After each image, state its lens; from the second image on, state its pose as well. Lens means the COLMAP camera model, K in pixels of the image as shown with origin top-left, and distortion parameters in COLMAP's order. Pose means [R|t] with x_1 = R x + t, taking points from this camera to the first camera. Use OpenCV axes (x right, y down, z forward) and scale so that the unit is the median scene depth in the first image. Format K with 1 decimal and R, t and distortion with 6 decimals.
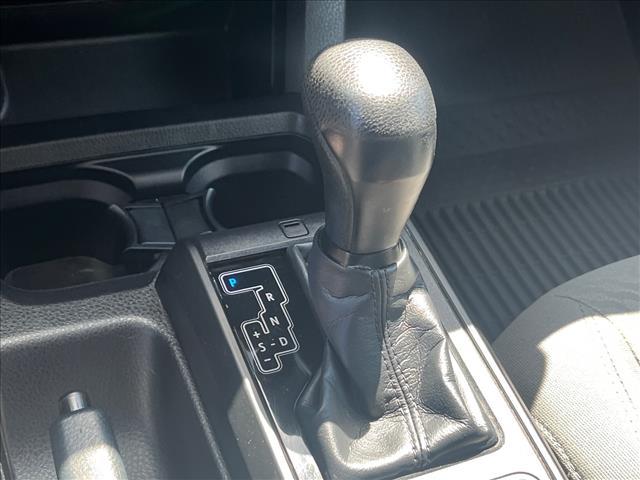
lens RADIAL K [[921.2, 0, 320.0], [0, 921.2, 240.0], [0, 0, 1]] dist [0.018195, 0.033388]
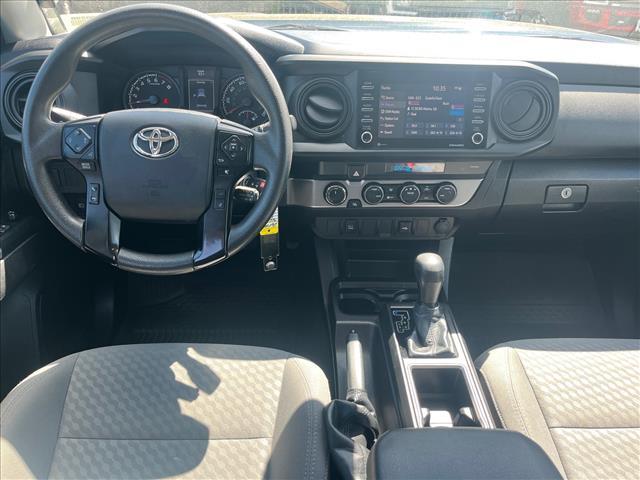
lens RADIAL K [[490.3, 0, 320.0], [0, 490.3, 240.0], [0, 0, 1]] dist [0.000137, -0.000115]
pose [[0.923010, 0.072032, -0.377974, 0.394897], [-0.189037, 0.940488, -0.282395, 0.432537], [0.335139, 0.332104, 0.881697, -1.103221]]
